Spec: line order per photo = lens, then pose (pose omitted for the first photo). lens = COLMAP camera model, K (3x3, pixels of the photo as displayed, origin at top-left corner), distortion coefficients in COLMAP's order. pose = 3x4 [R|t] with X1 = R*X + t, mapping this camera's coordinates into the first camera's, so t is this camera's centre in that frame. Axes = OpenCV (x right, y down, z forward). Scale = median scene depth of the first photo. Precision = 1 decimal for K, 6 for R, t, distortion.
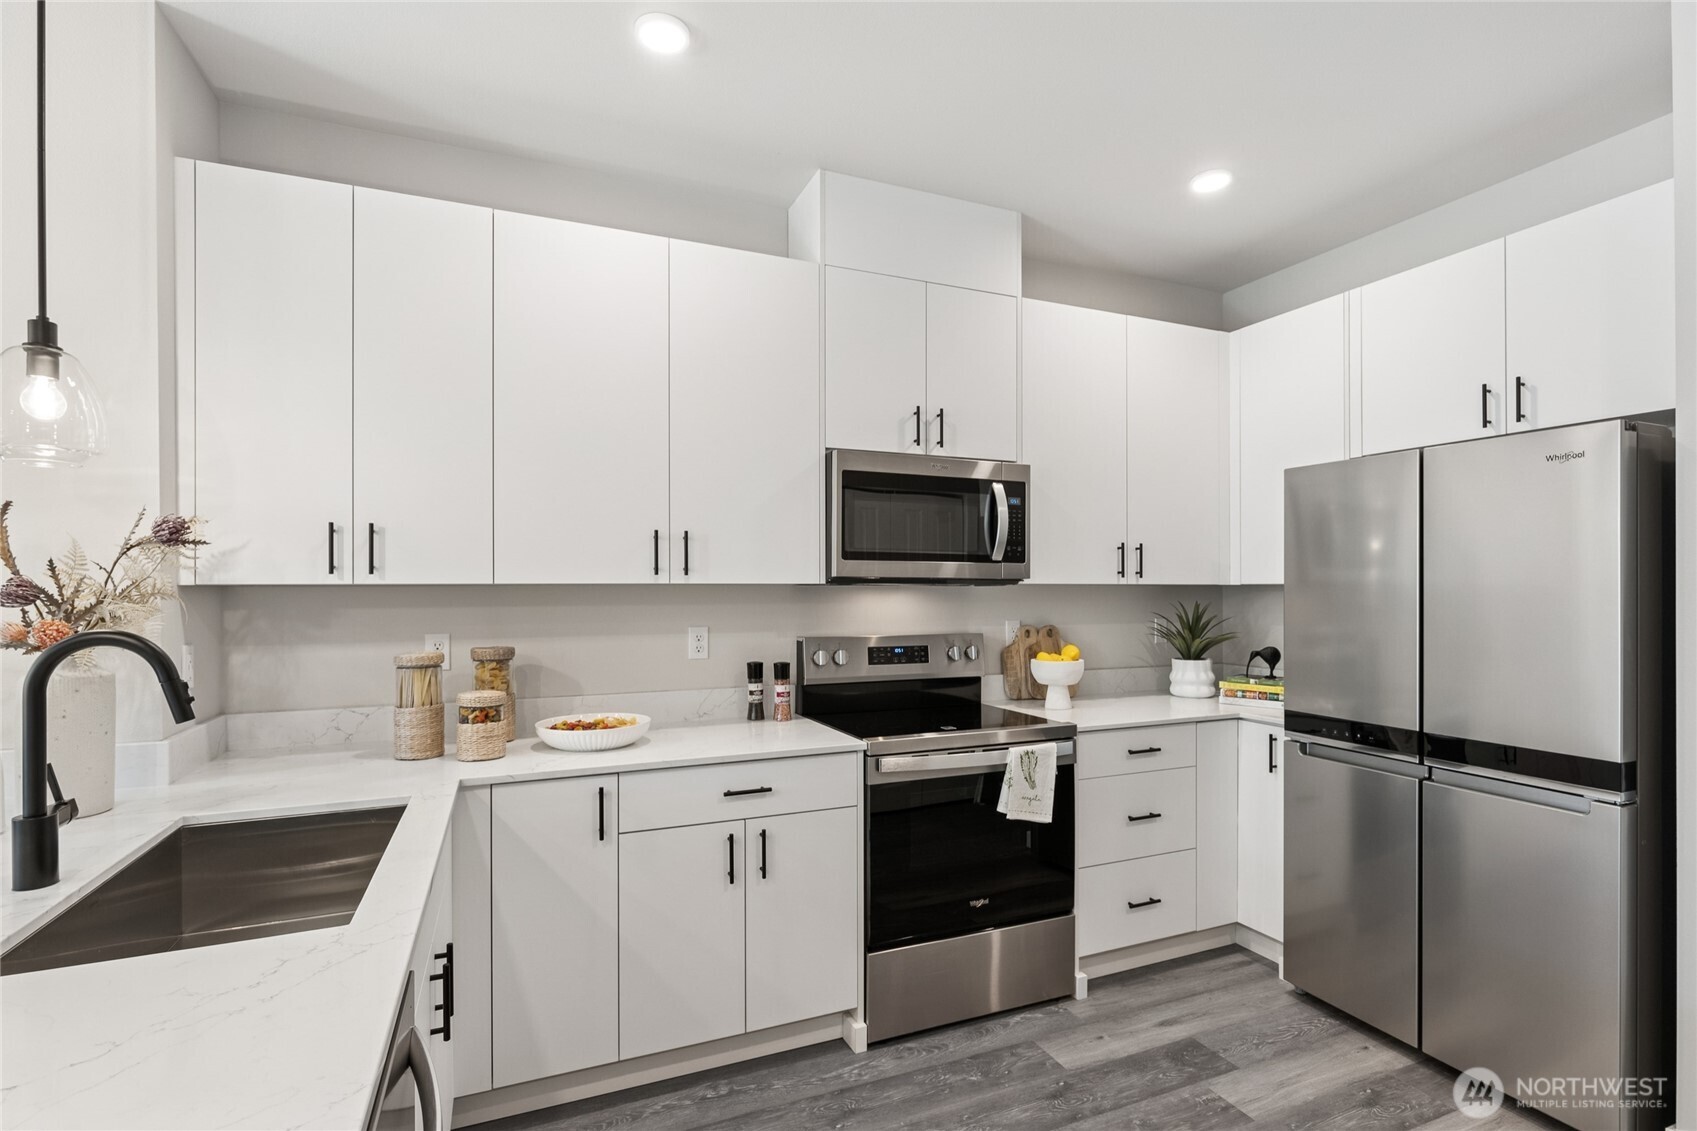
lens RADIAL K [[827.6, 0, 846.4], [0, 827.6, 579.4], [0, 0, 1]] dist [-0.000438, -0.000273]
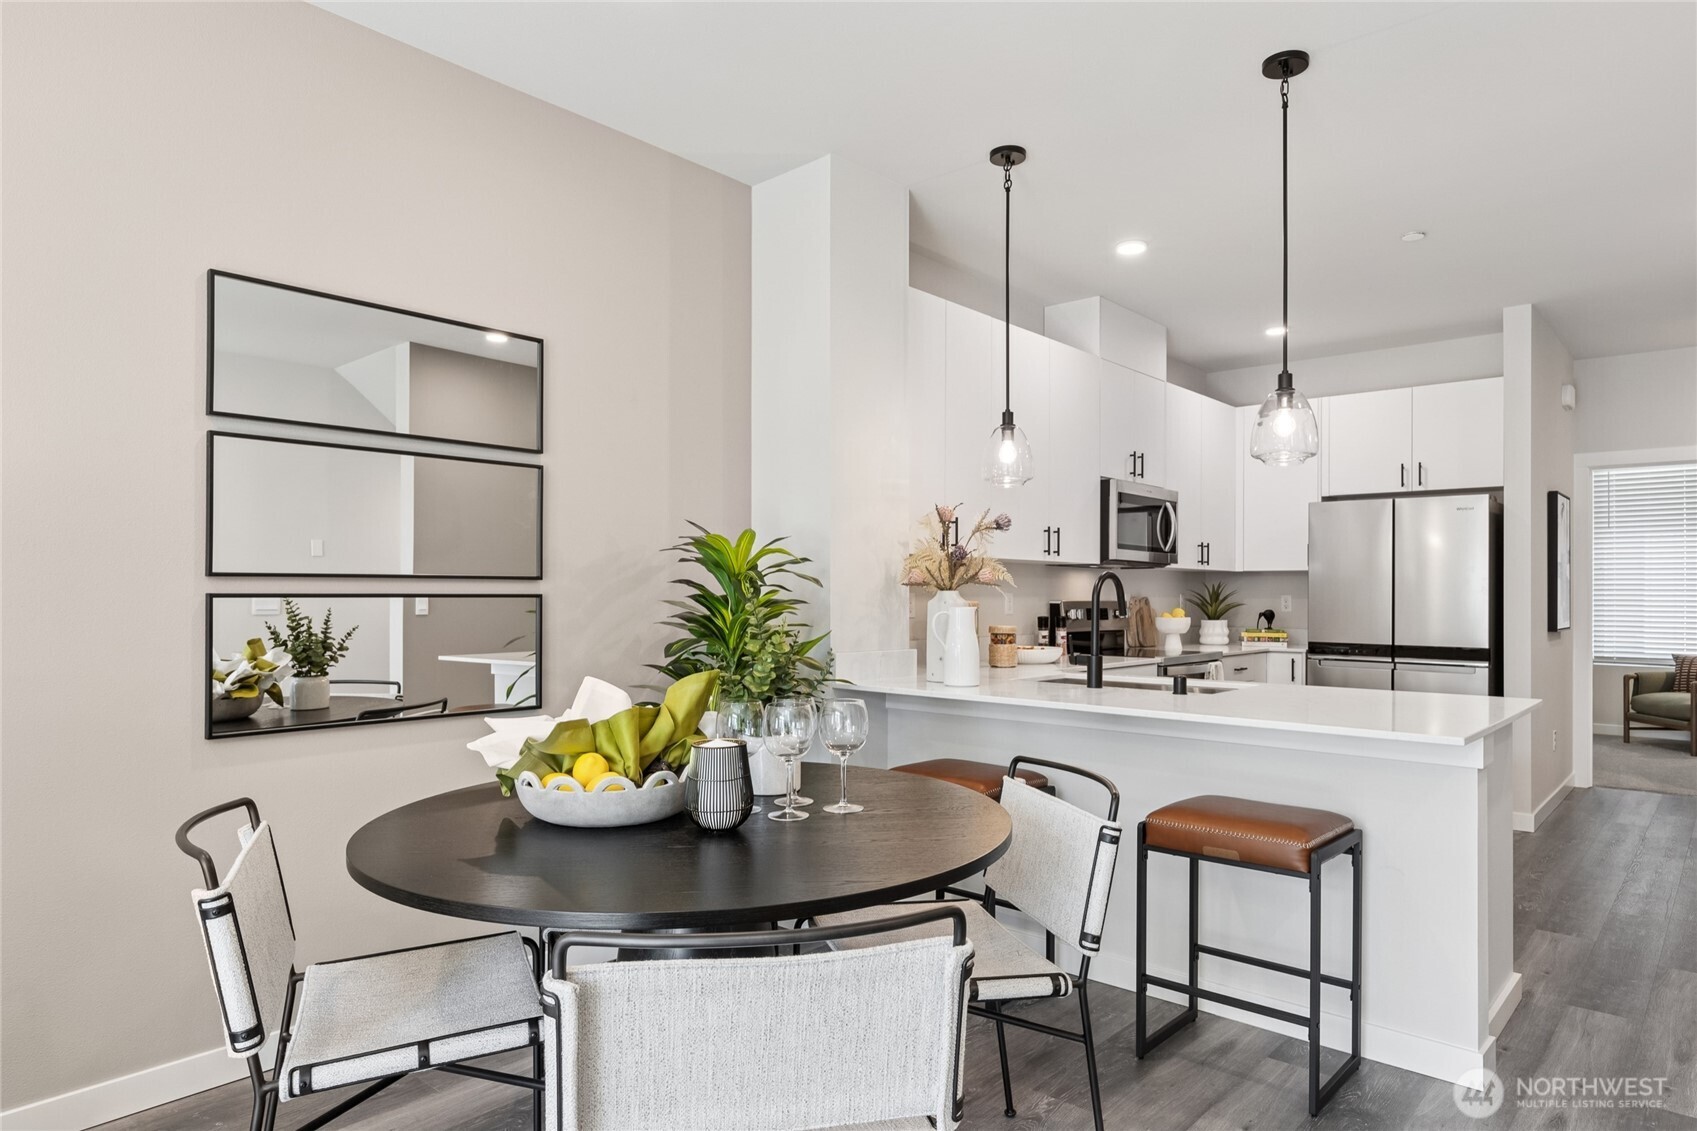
lens RADIAL K [[1039.4, 0, 842.9], [0, 1039.4, 581.5], [0, 0, 1]] dist [-0.001026, -0.002625]
pose [[0.904947, 0.011507, 0.425368, -1.244947], [-0.011091, 0.999933, -0.003454, 0.048771], [-0.425379, -0.001592, 0.905014, -0.538289]]
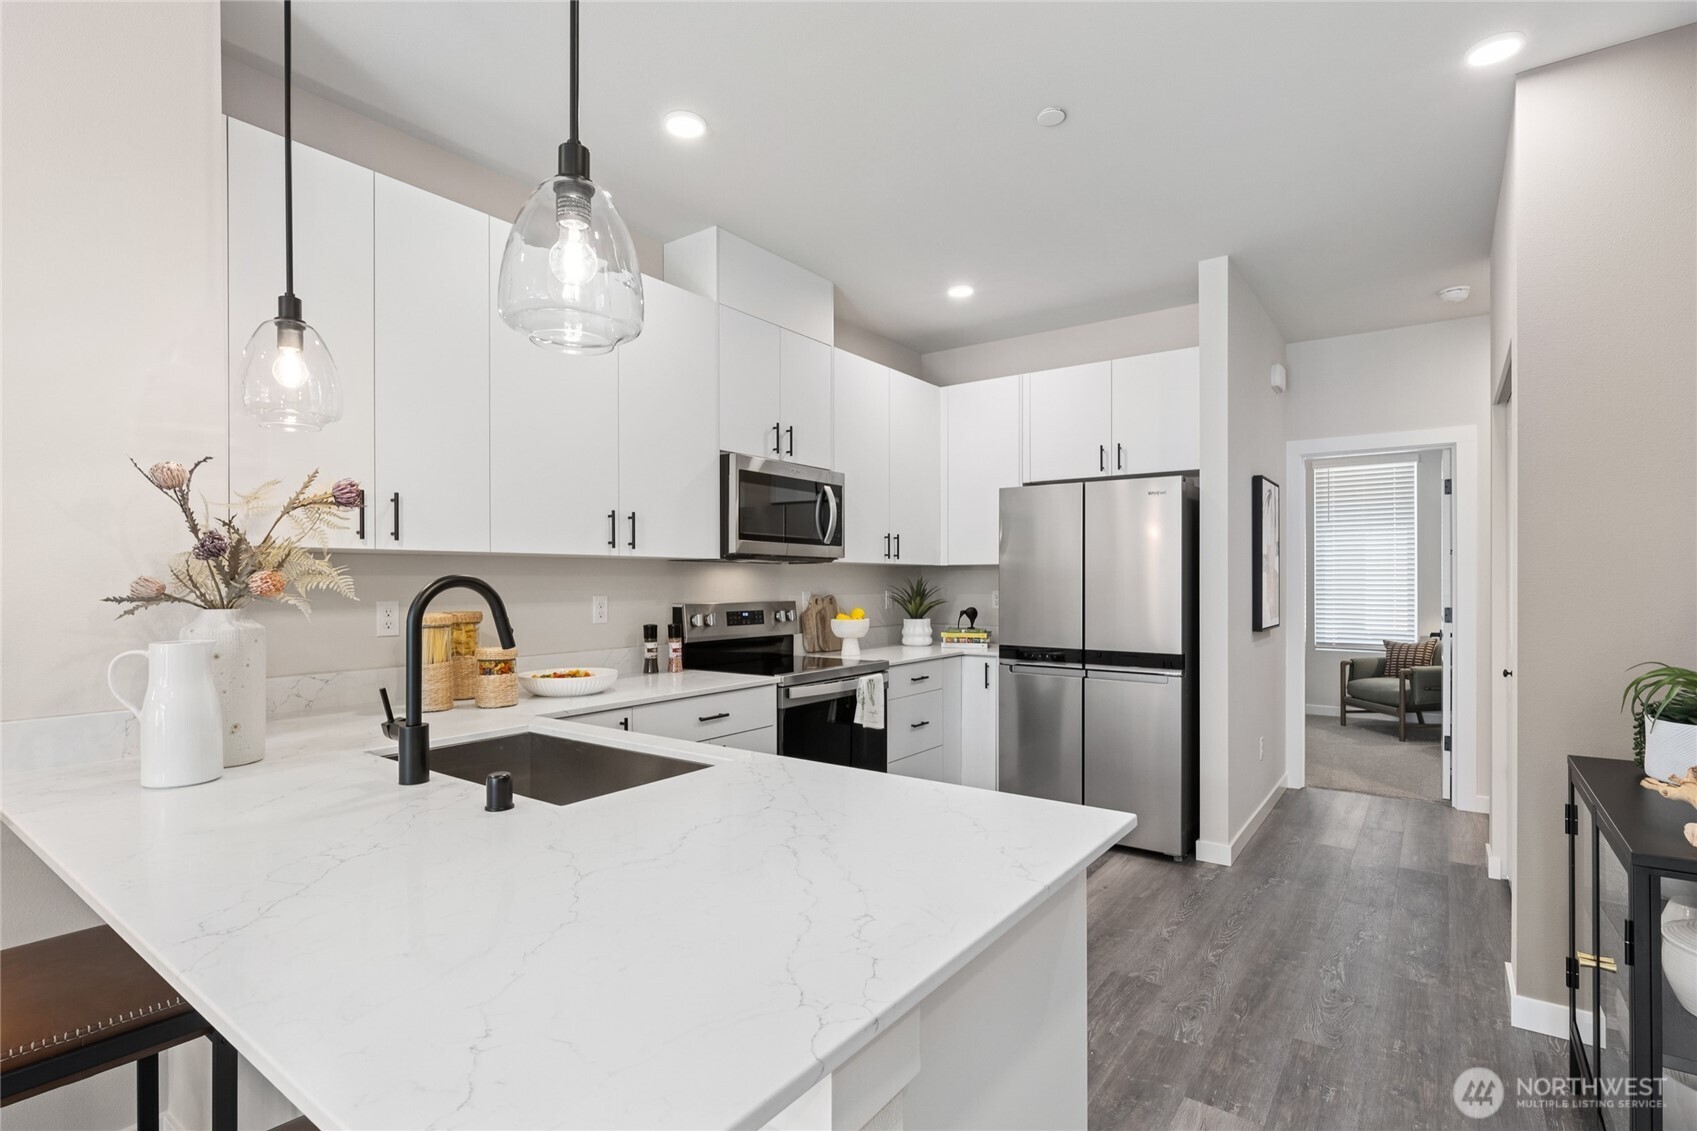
lens RADIAL K [[827.6, 0, 859.0], [0, 827.6, 578.6], [0, 0, 1]] dist [-0.000438, -0.000273]
pose [[0.855259, 0.001233, 0.518199, -0.477772], [-0.004717, 0.999974, 0.005406, 0.026593], [-0.518179, -0.007068, 0.855243, -0.174250]]
